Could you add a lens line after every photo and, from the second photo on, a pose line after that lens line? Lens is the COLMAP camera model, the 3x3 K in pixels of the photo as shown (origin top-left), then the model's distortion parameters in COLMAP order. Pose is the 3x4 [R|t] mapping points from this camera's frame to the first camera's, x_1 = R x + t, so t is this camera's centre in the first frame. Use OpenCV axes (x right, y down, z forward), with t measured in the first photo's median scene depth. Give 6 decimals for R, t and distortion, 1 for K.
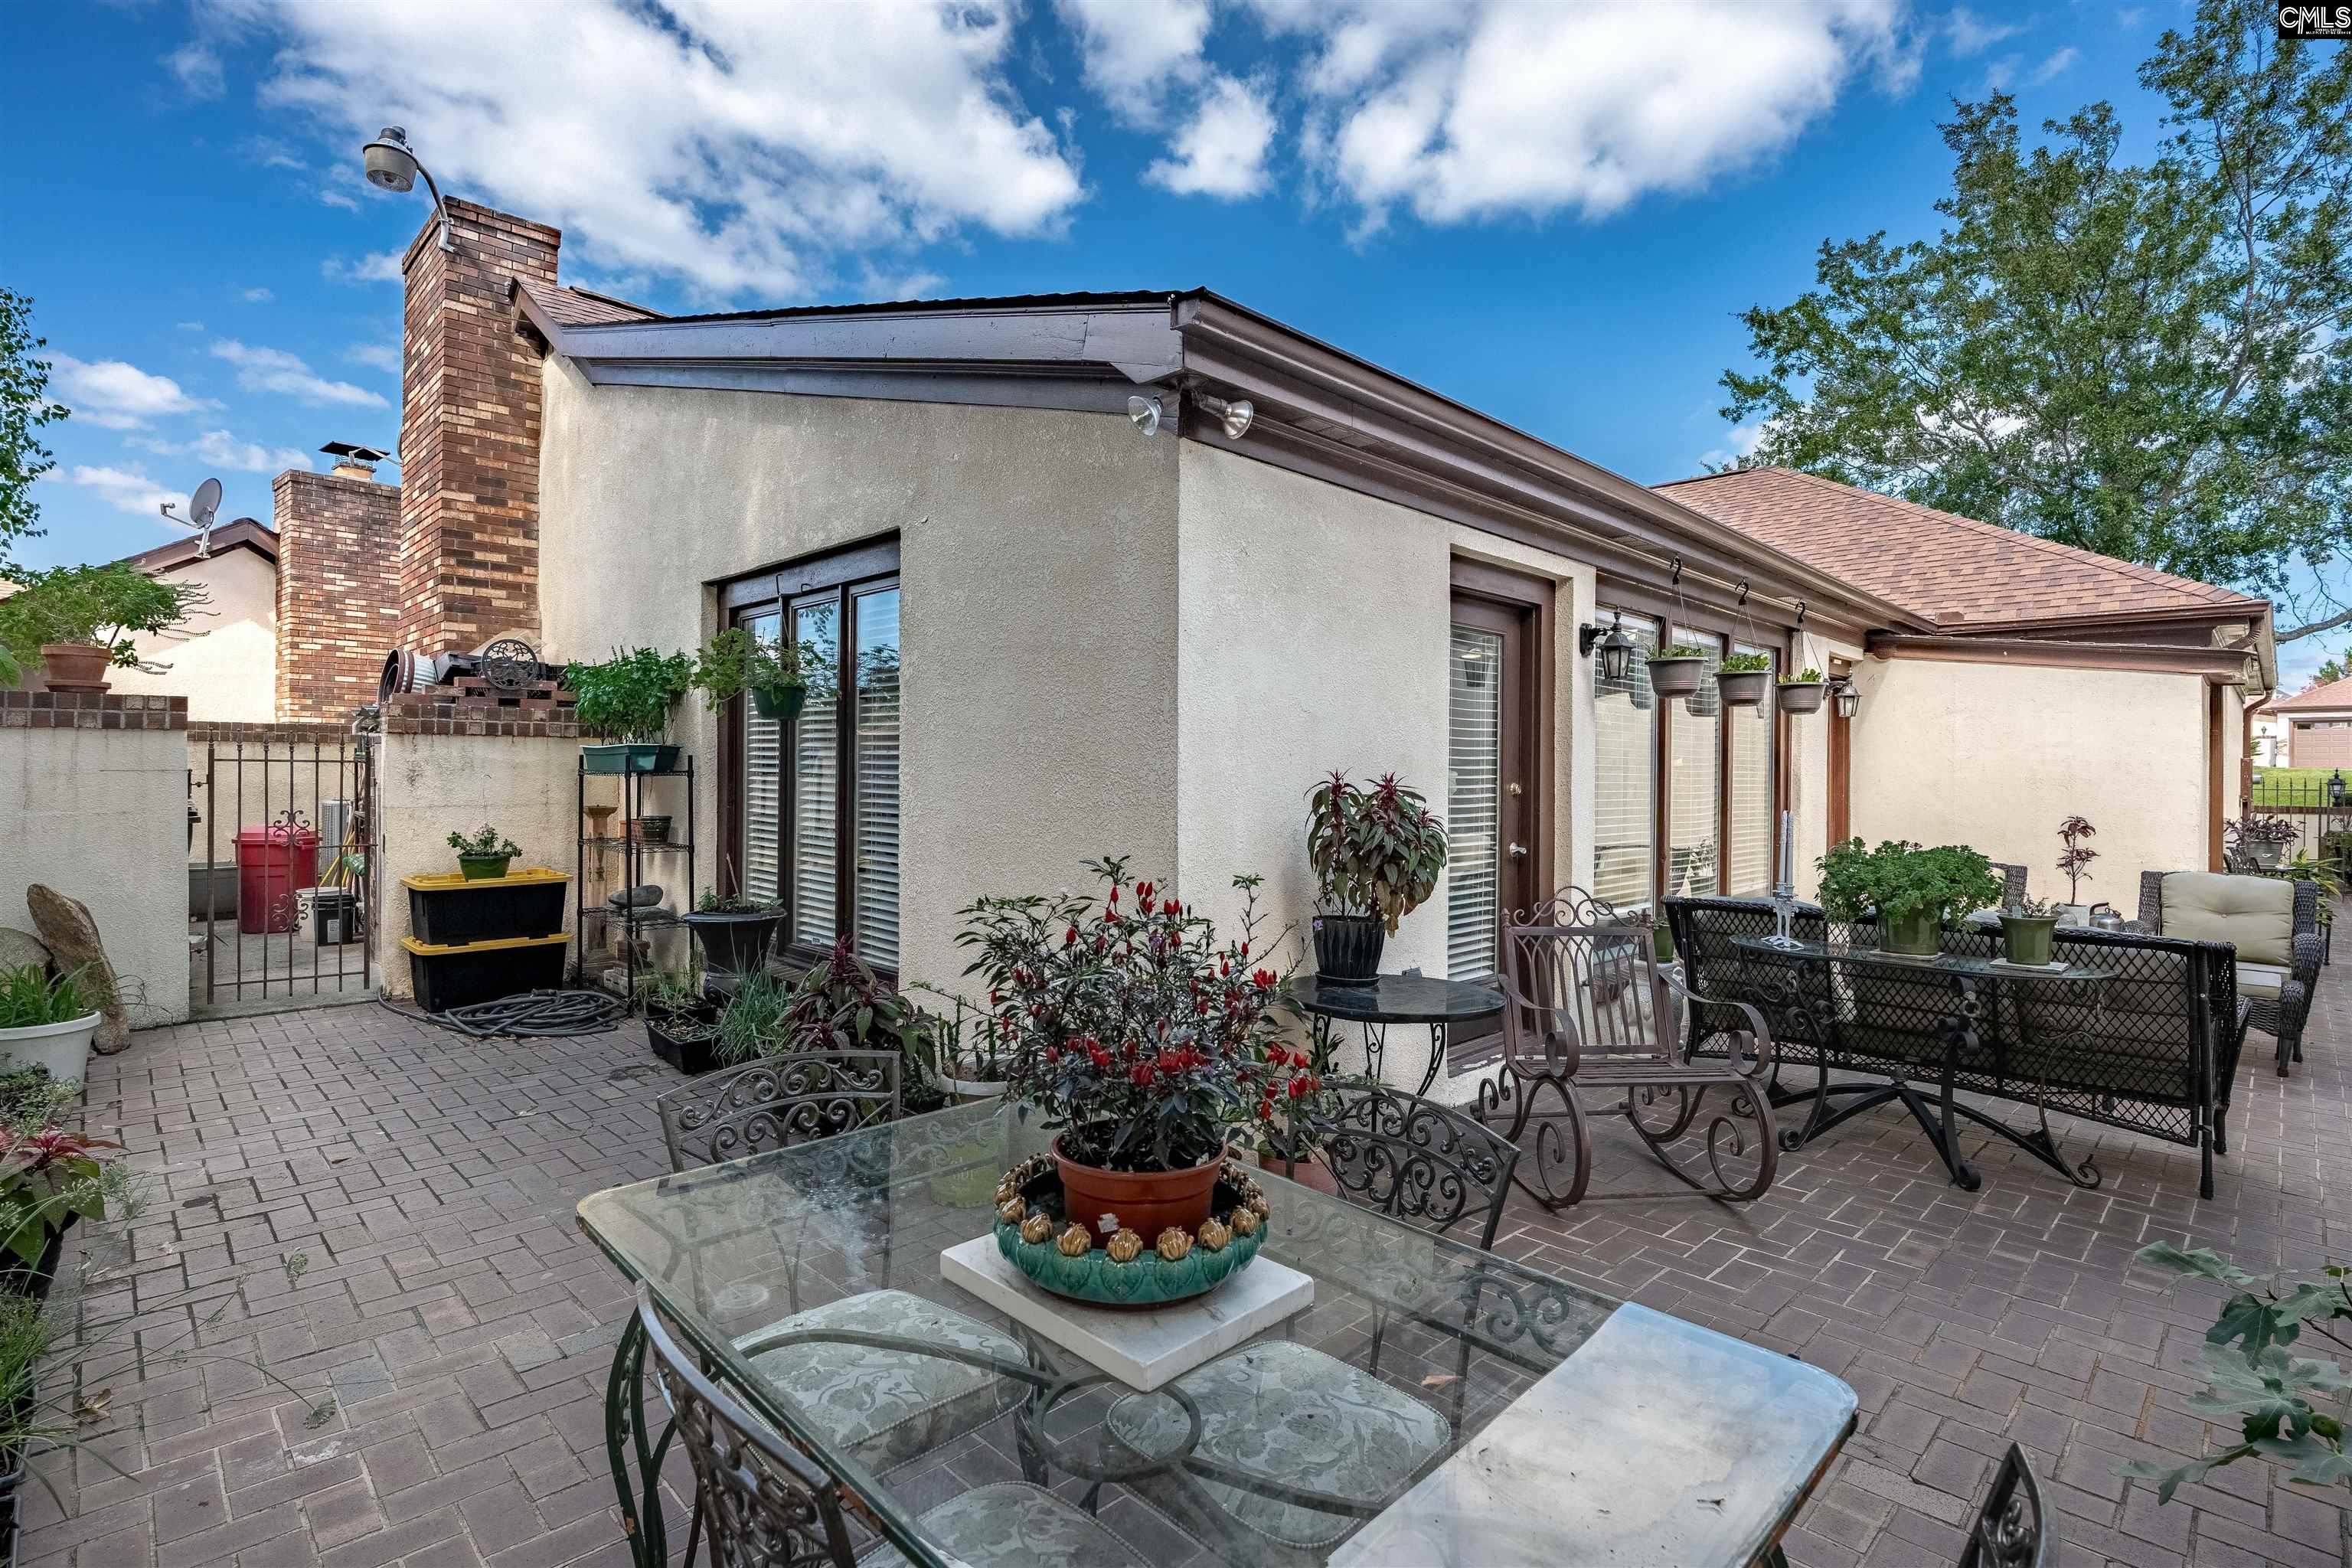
lens RADIAL K [[1103.9, 0, 1175.4], [0, 1103.9, 763.8], [0, 0, 1]] dist [-0.000736, -0.000180]
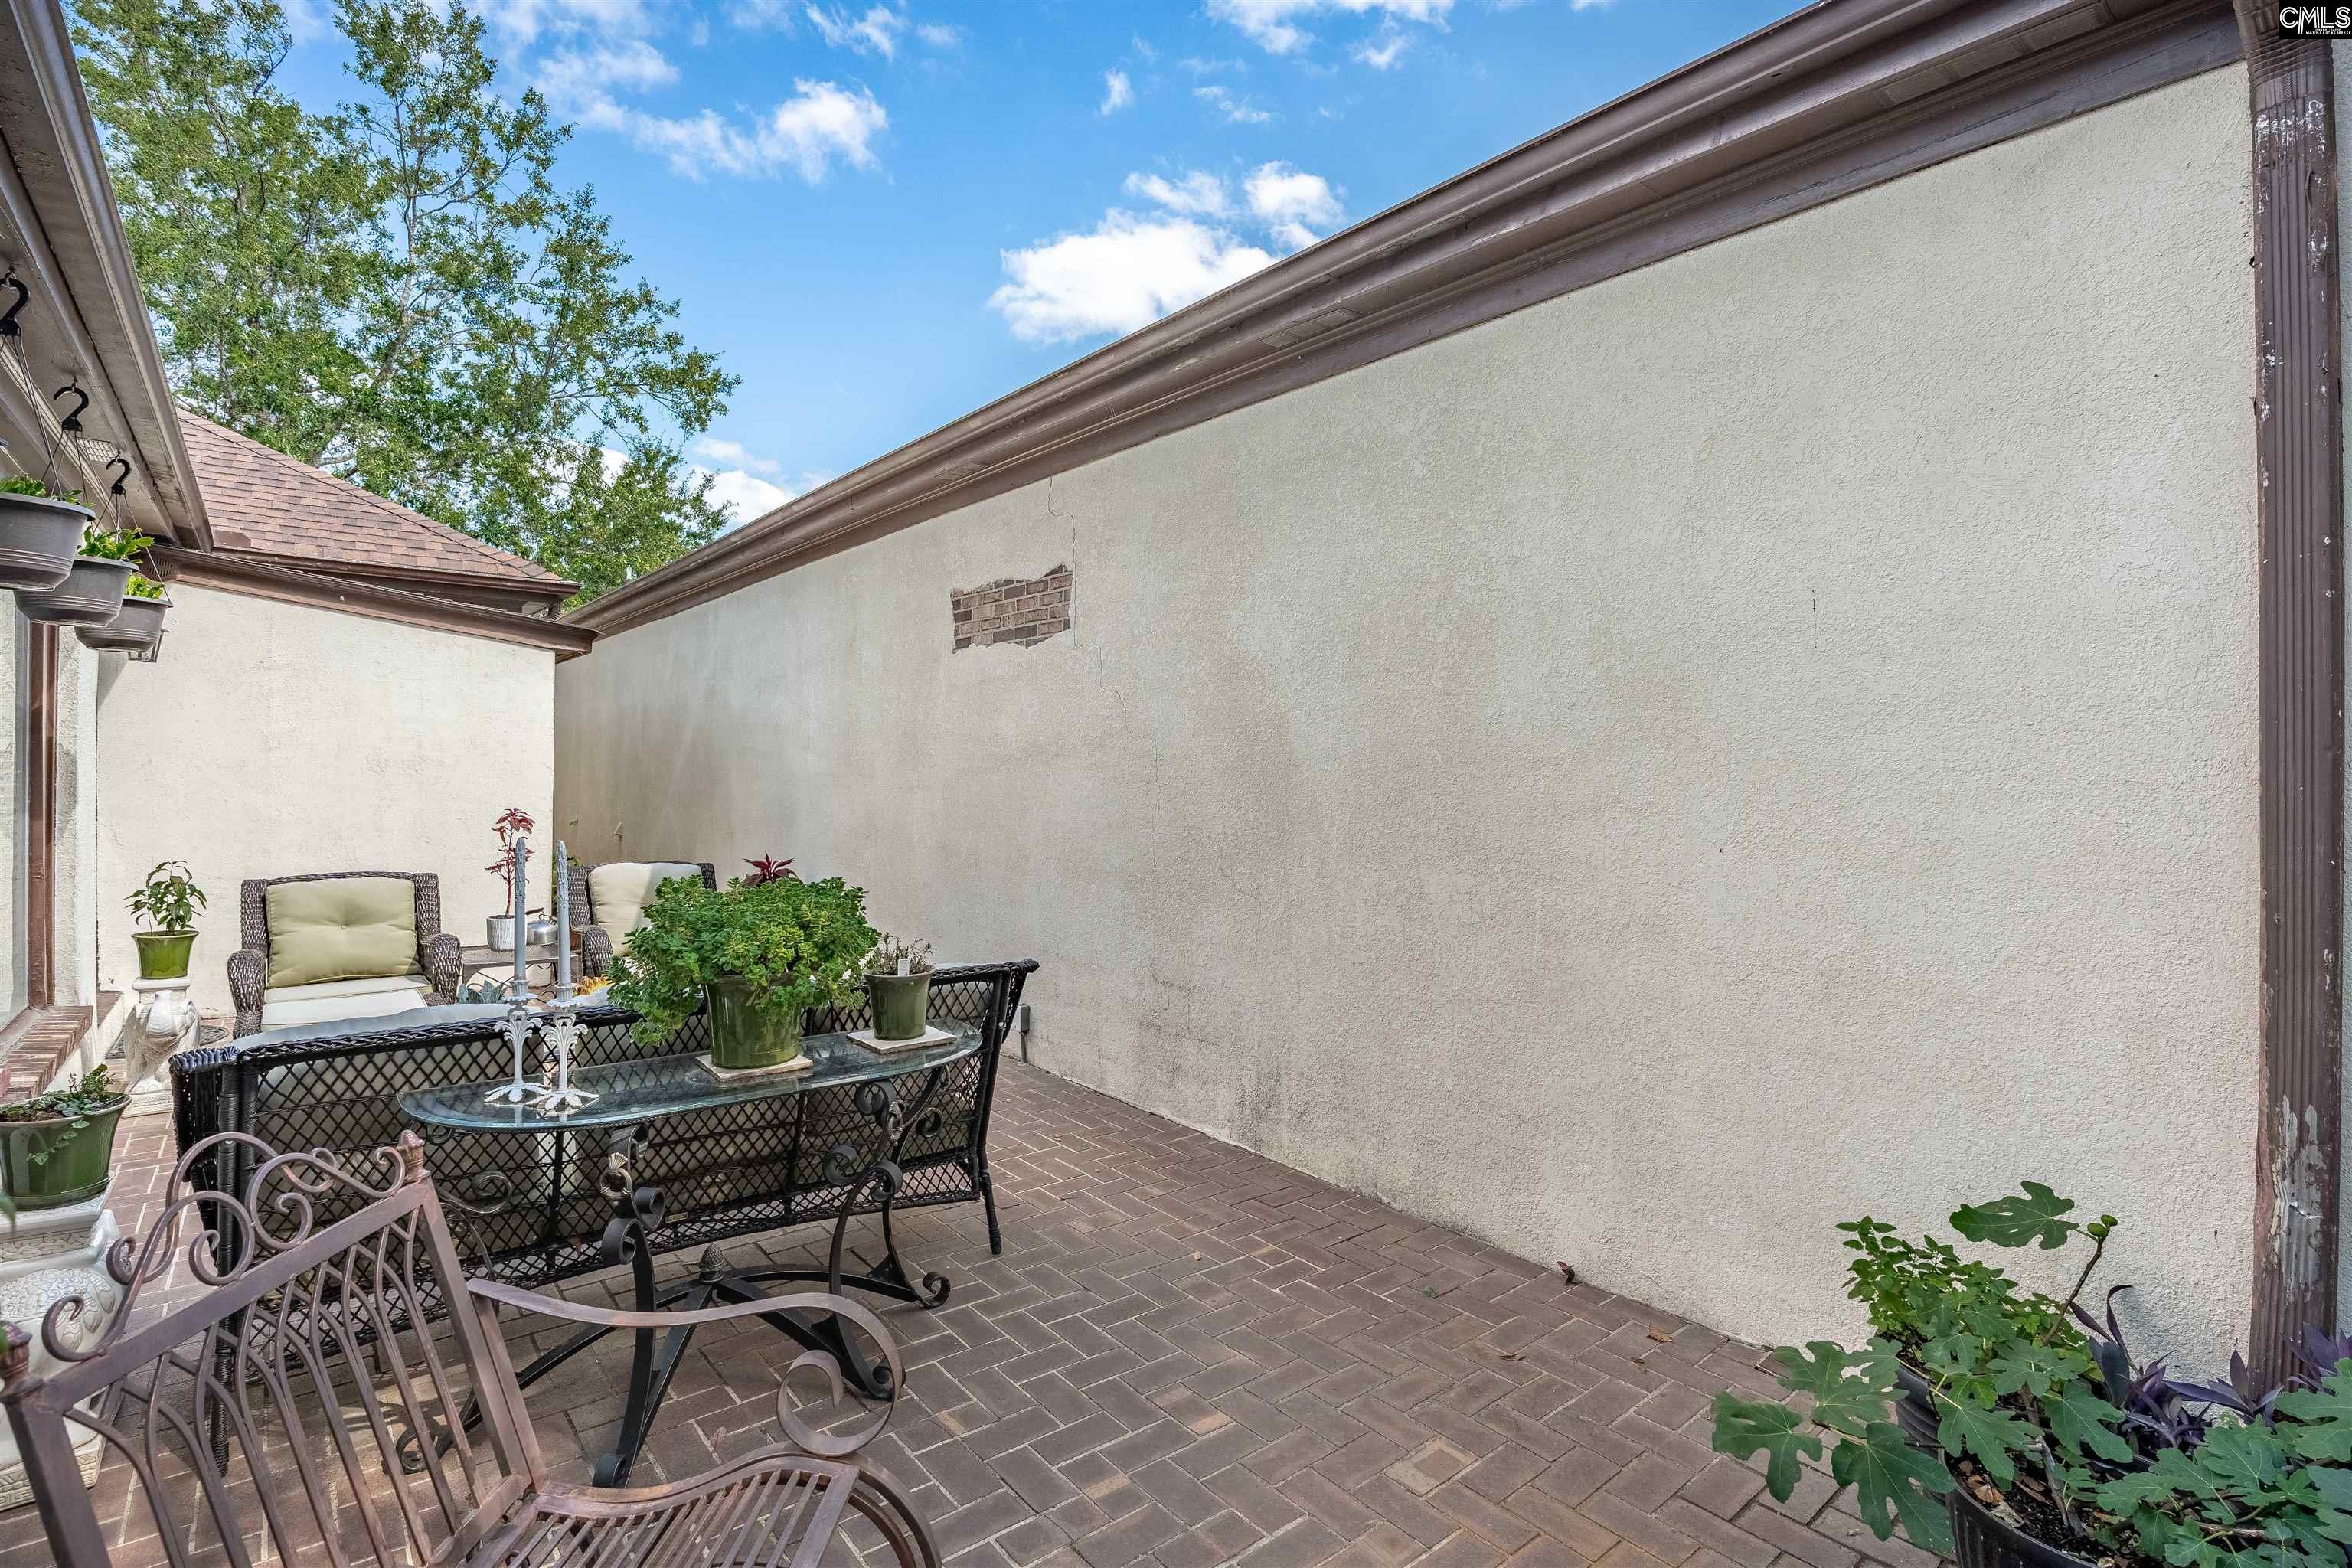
lens RADIAL K [[1103.9, 0, 1175.4], [0, 1103.9, 763.8], [0, 0, 1]] dist [-0.000736, -0.000180]
pose [[0.090032, -0.005863, 0.995922, 0.042281], [-0.020925, 0.999751, 0.007777, -0.003388], [-0.995719, -0.021540, 0.089887, 0.455883]]
